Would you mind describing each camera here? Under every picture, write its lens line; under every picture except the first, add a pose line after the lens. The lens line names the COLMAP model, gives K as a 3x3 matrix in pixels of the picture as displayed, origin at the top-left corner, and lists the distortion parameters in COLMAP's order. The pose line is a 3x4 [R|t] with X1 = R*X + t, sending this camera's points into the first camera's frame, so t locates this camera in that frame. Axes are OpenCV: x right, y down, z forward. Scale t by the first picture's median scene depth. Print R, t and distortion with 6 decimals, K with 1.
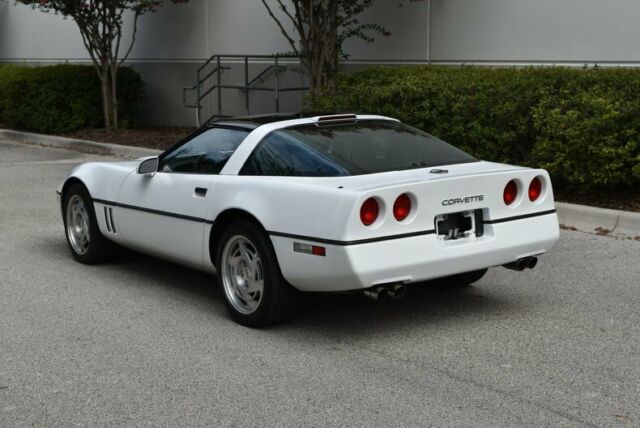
lens RADIAL K [[1001.8, 0, 319.1], [0, 1001.8, 218.0], [0, 0, 1]] dist [-0.133339, 0.000000]
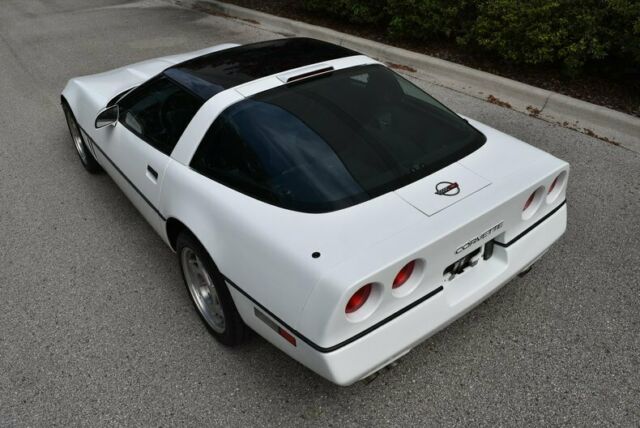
lens RADIAL K [[477.1, 0, 322.9], [0, 477.1, 209.6], [0, 0, 1]] dist [-0.094338, 0.004849]
pose [[0.999481, -0.019352, 0.025768, 0.010768], [0.006840, 0.908784, 0.417212, -0.112690], [-0.031491, -0.416819, 0.908444, 0.422261]]
